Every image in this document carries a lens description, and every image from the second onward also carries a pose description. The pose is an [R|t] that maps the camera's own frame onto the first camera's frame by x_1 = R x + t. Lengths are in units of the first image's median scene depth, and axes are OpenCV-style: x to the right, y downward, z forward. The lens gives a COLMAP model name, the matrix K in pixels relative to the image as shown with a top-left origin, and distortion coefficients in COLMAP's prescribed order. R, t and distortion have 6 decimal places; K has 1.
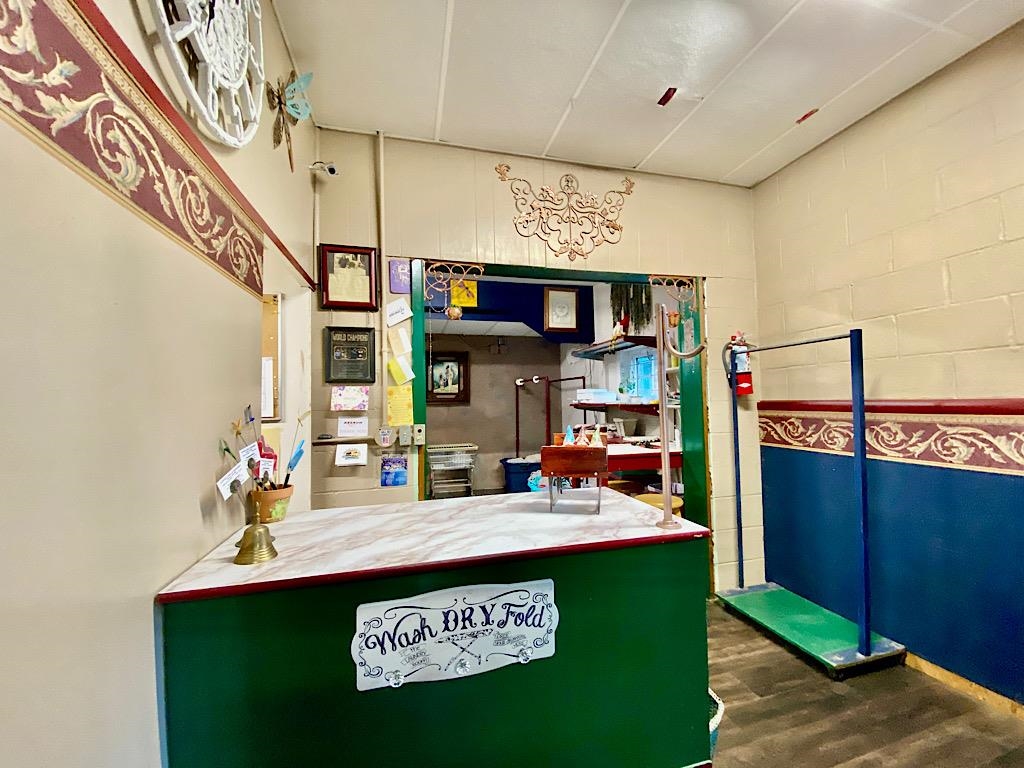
lens RADIAL K [[418.6, 0, 519.8], [0, 418.6, 386.9], [0, 0, 1]] dist [0.003074, -0.002214]
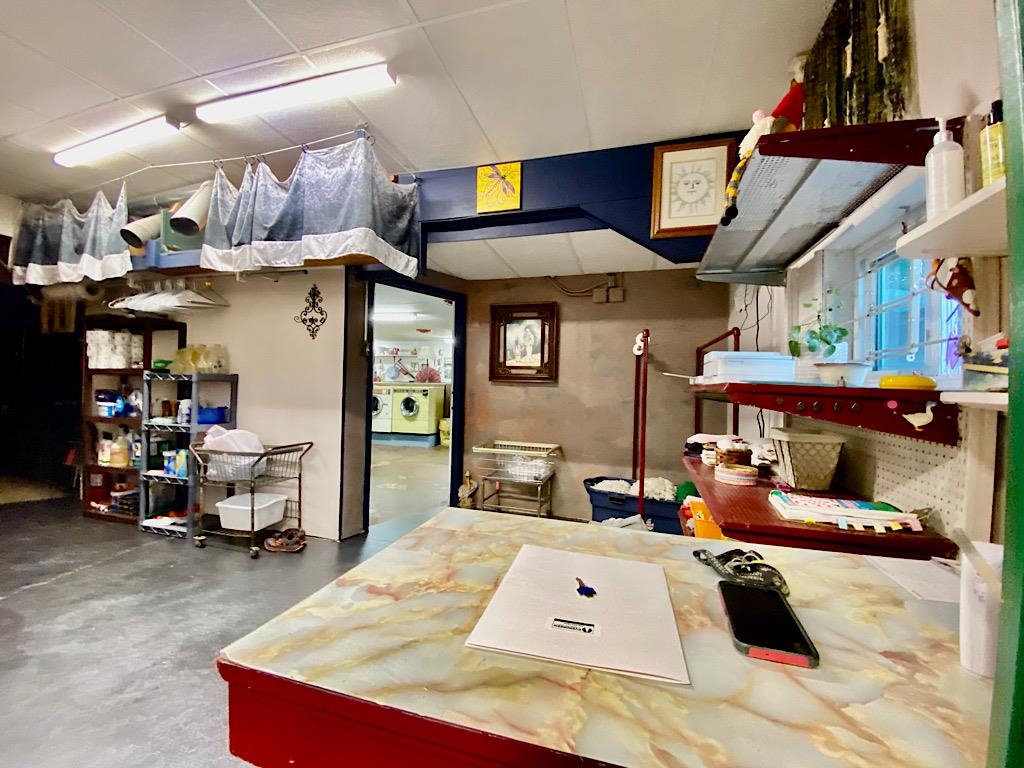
lens RADIAL K [[418.6, 0, 518.3], [0, 418.6, 391.6], [0, 0, 1]] dist [0.003074, -0.002214]
pose [[0.844211, 0.044984, -0.534120, 0.173824], [-0.023474, 0.998619, 0.047003, 0.023635], [0.535497, -0.027142, 0.844101, 0.431487]]
